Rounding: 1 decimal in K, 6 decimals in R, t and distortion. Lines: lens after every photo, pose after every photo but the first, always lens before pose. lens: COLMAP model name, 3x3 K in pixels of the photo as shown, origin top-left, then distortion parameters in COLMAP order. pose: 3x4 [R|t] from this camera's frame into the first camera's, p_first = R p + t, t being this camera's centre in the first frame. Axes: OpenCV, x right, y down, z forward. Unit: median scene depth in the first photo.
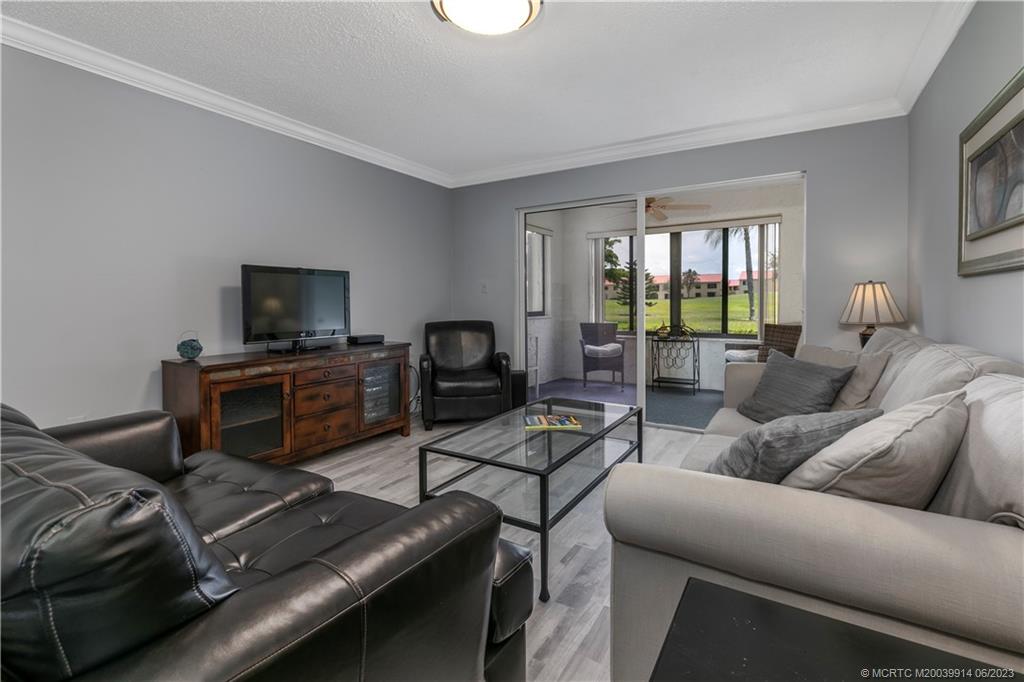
lens RADIAL K [[459.9, 0, 507.6], [0, 459.9, 314.0], [0, 0, 1]] dist [0.000664, 0.000010]
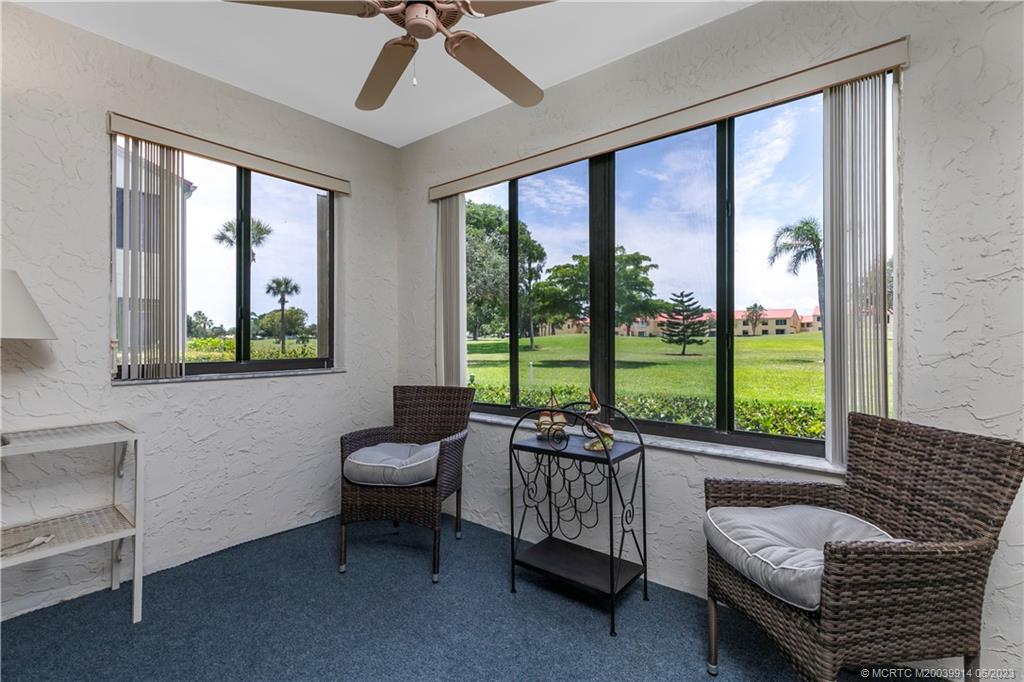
lens RADIAL K [[469.4, 0, 512.0], [0, 469.4, 341.0], [0, 0, 1]] dist [-0.002278, -0.000206]
pose [[0.994574, 0.004271, -0.103942, 0.343058], [-0.006520, 0.999752, -0.021308, -0.017344], [0.103825, 0.021870, 0.994355, 0.620094]]
